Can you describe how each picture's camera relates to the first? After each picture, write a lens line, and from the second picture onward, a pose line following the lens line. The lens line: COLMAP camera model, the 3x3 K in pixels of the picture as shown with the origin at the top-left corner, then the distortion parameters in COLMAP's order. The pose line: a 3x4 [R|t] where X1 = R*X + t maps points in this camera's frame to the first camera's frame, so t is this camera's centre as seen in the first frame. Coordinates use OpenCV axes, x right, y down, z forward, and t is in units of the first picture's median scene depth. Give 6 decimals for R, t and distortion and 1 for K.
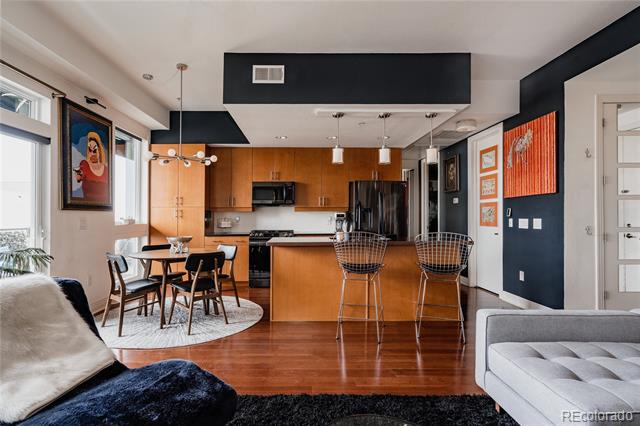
lens RADIAL K [[309.8, 0, 302.0], [0, 309.8, 211.7], [0, 0, 1]] dist [0.000602, 0.000390]
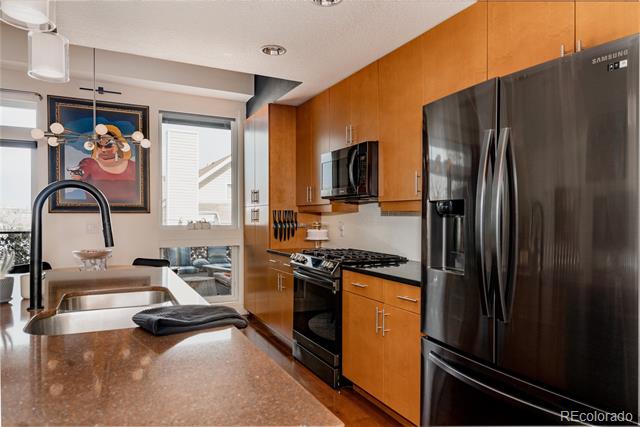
lens RADIAL K [[401.6, 0, 319.8], [0, 401.6, 214.7], [0, 0, 1]] dist [0.017594, -0.000938]
pose [[0.425876, 0.005917, -0.904762, 0.595621], [0.009548, 0.999894, 0.011034, -0.005575], [0.904731, -0.013338, 0.425775, 0.993501]]
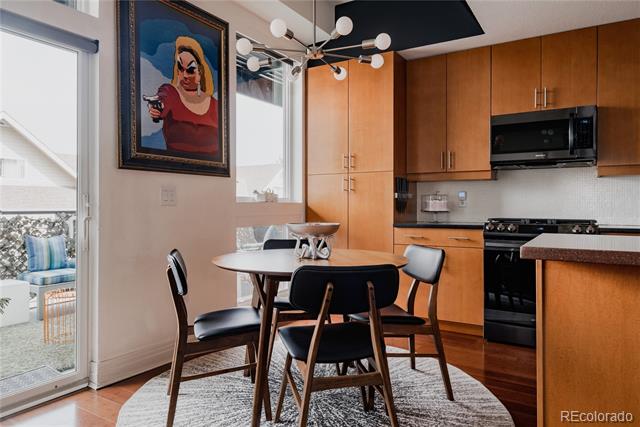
lens RADIAL K [[429.6, 0, 319.9], [0, 429.6, 195.8], [0, 0, 1]] dist [0.039061, 0.000730]
pose [[0.844386, -0.008374, -0.535670, -0.038986], [0.006406, 0.999964, -0.005533, 0.040202], [0.535697, 0.001240, 0.844409, 0.429290]]
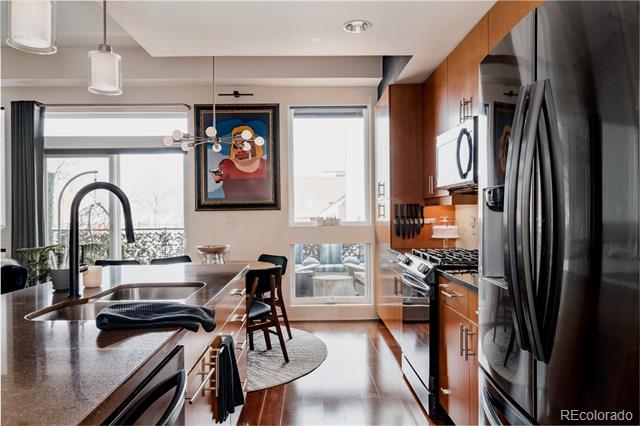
lens RADIAL K [[438.4, 0, 317.0], [0, 438.4, 210.1], [0, 0, 1]] dist [-0.000927, -0.000633]
pose [[0.018263, 0.003063, -0.999829, 0.606128], [0.029420, 0.999561, 0.003600, -0.002527], [0.999400, -0.029480, 0.018165, 1.124655]]
